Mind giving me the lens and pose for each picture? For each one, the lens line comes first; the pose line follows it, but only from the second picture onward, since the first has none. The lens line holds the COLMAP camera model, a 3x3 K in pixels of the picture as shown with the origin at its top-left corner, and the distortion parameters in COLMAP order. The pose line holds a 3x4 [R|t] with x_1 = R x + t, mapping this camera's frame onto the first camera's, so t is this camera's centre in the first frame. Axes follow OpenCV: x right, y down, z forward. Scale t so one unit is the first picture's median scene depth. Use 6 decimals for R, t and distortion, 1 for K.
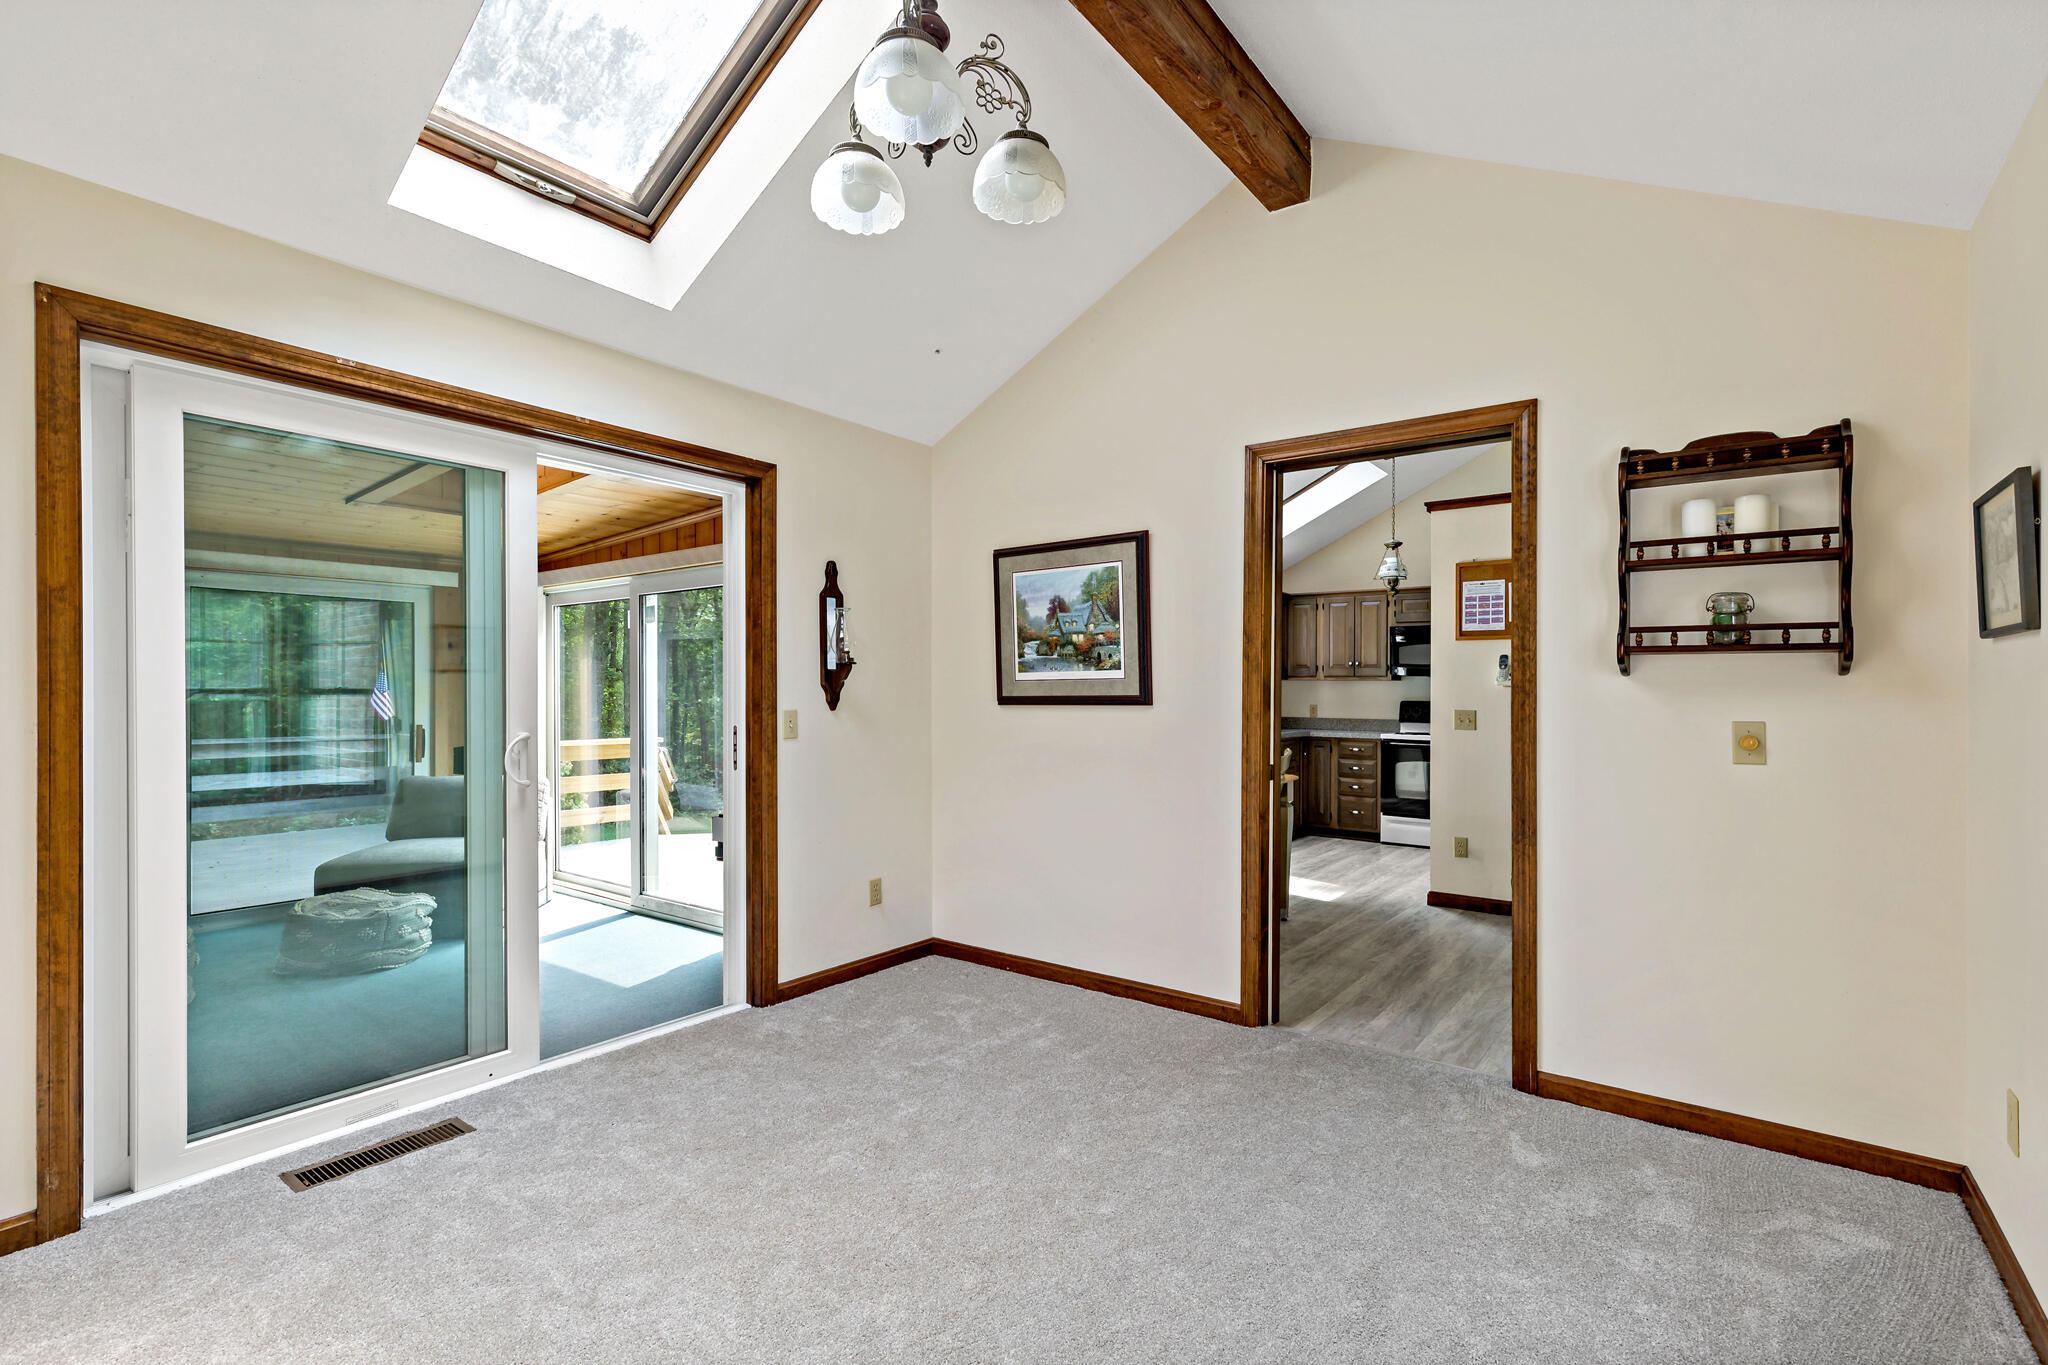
lens RADIAL K [[928.0, 0, 1013.4], [0, 928.0, 692.4], [0, 0, 1]] dist [0.006083, -0.001932]
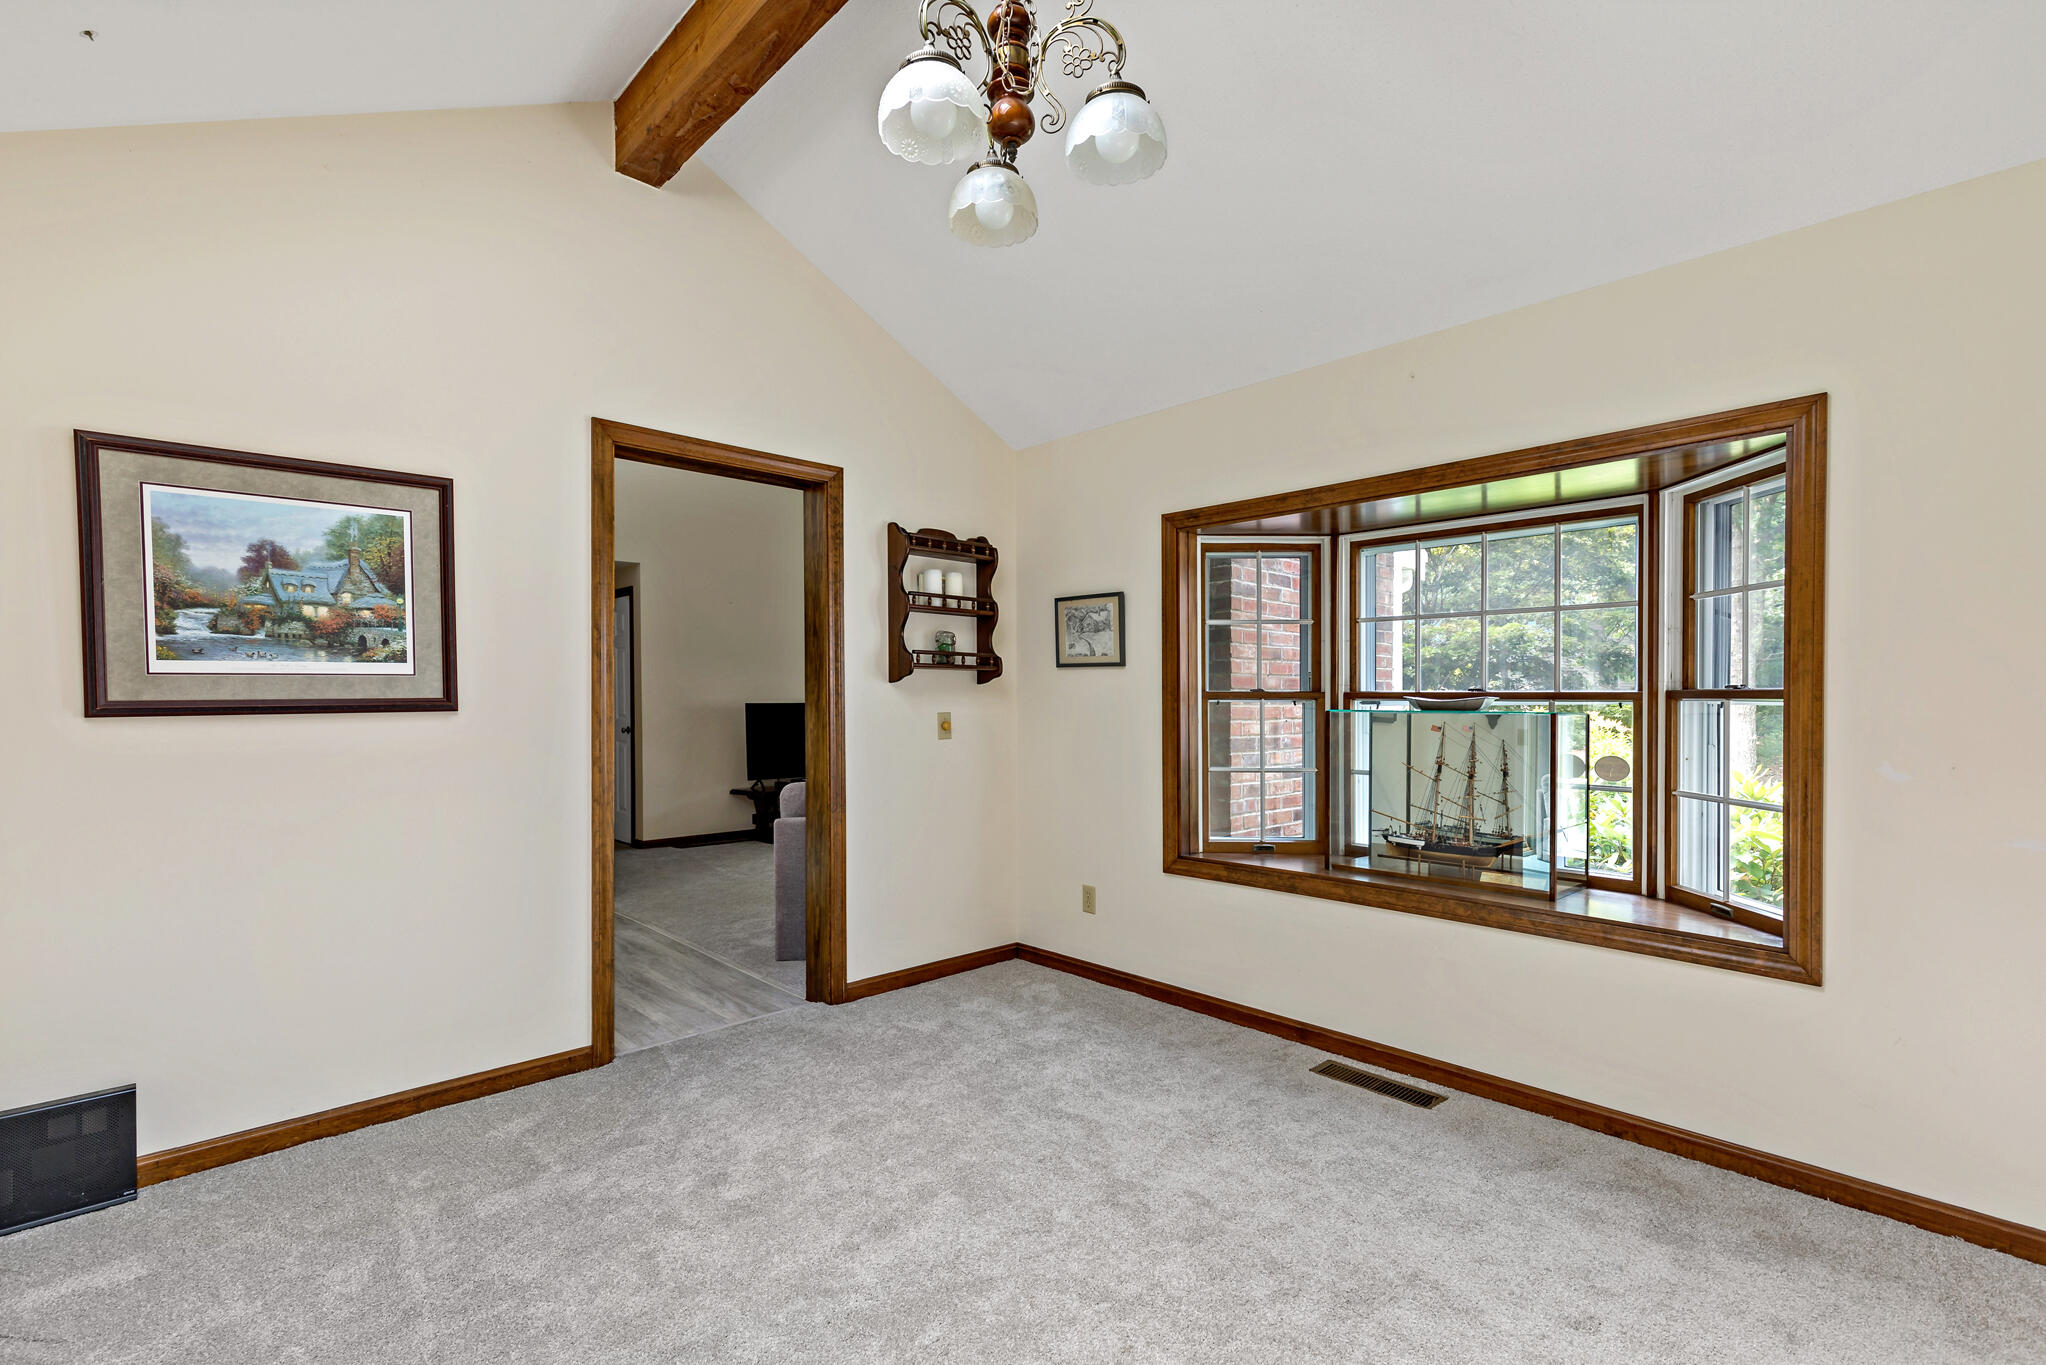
lens RADIAL K [[927.1, 0, 1025.6], [0, 927.1, 690.9], [0, 0, 1]] dist [0.006083, -0.001932]
pose [[0.163526, 0.001954, 0.986537, -0.508291], [-0.001880, 0.999997, -0.001669, -0.002169], [-0.986537, -0.001582, 0.163529, 0.402360]]
